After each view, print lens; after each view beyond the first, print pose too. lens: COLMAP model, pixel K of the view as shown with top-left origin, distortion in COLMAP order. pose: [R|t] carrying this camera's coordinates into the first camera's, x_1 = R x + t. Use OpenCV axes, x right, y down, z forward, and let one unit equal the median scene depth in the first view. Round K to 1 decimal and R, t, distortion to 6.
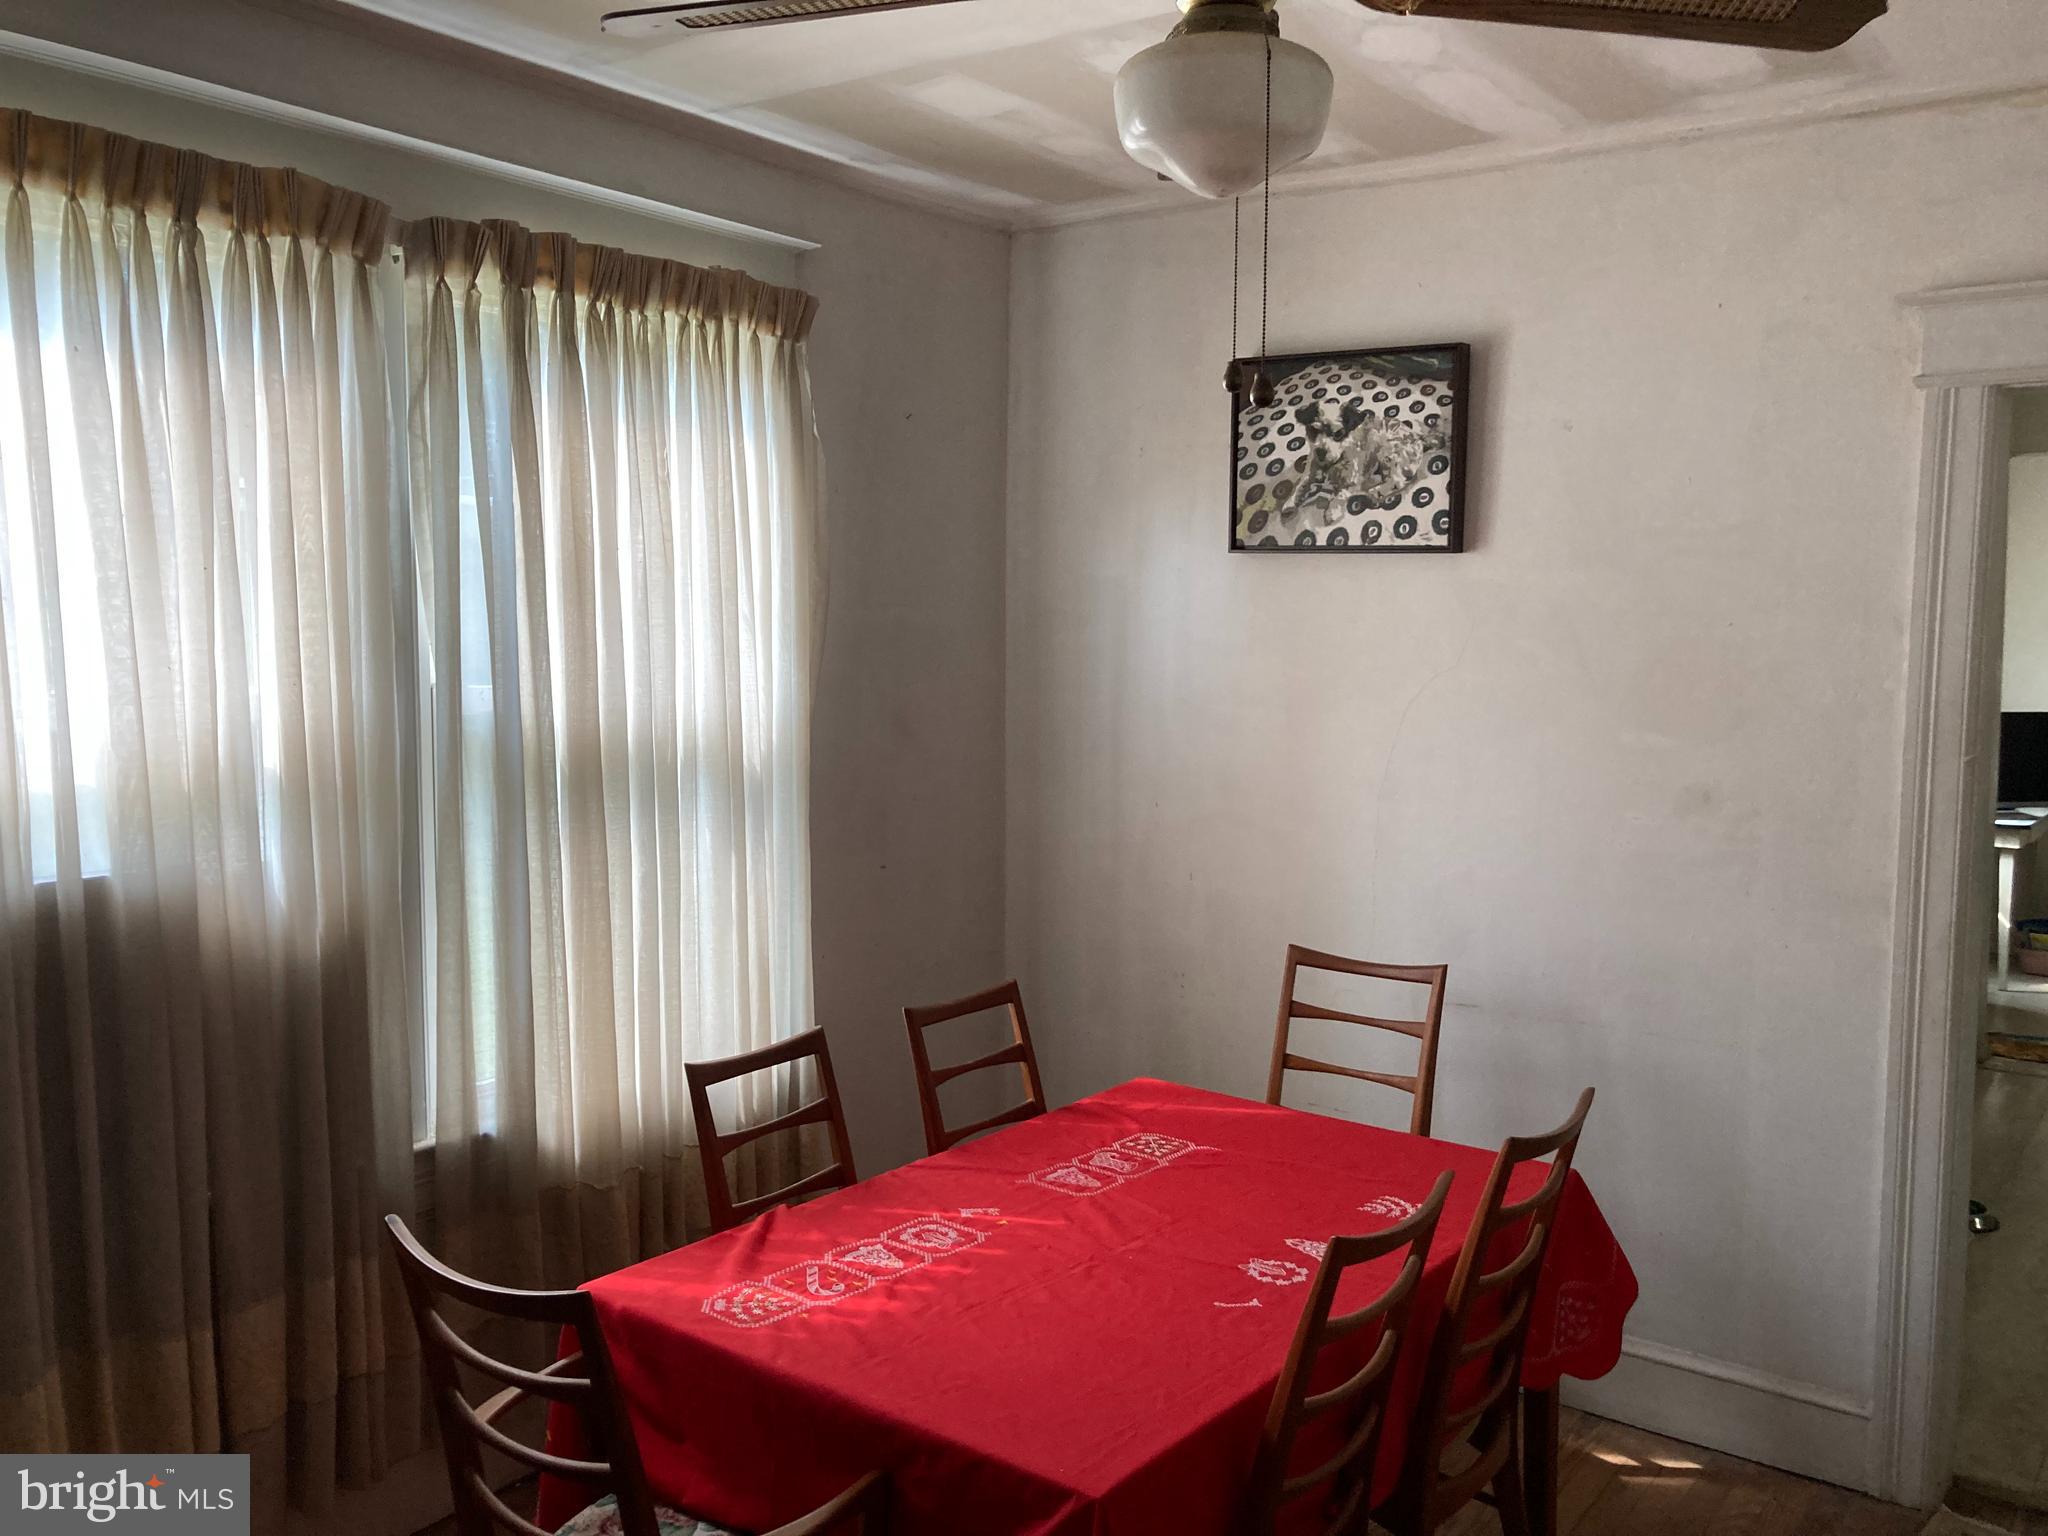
lens RADIAL K [[1691.1, 0, 1024.0], [0, 1691.1, 768.0], [0, 0, 1]] dist [0.001699, 0.000851]
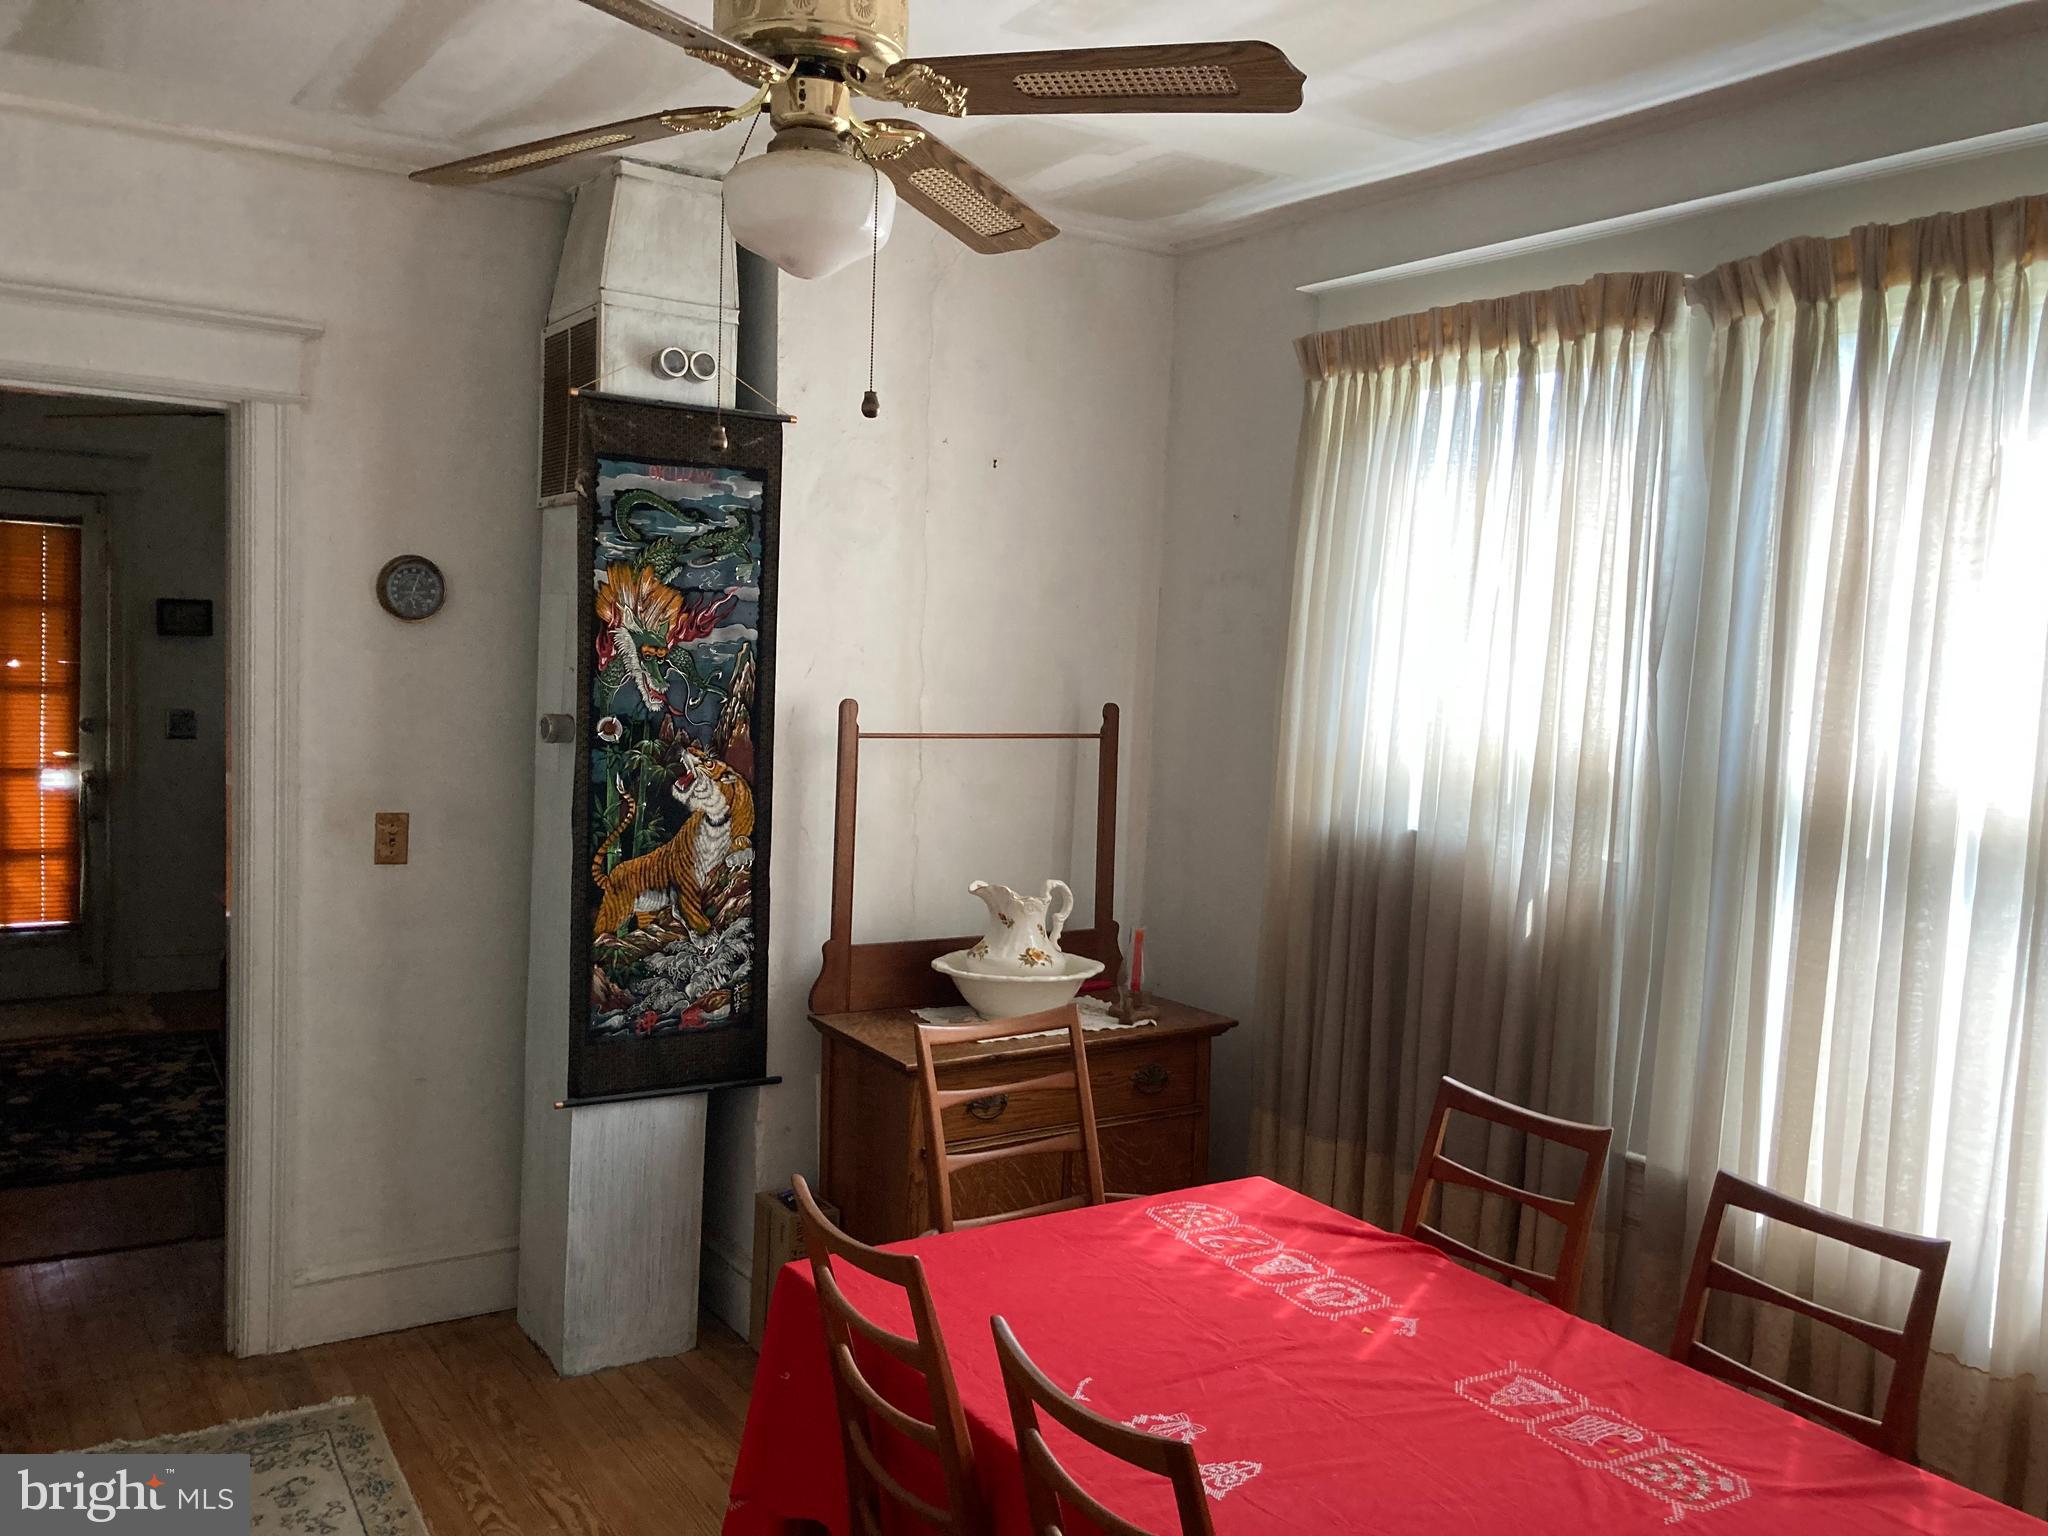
lens RADIAL K [[1685.5, 0, 1021.1], [0, 1685.5, 804.9], [0, 0, 1]] dist [0.005899, 0.003177]
pose [[-0.335543, 0.070729, -0.939366, 0.843169], [-0.123757, 0.985225, 0.118388, -0.078861], [0.933860, 0.155978, -0.321832, 1.068681]]
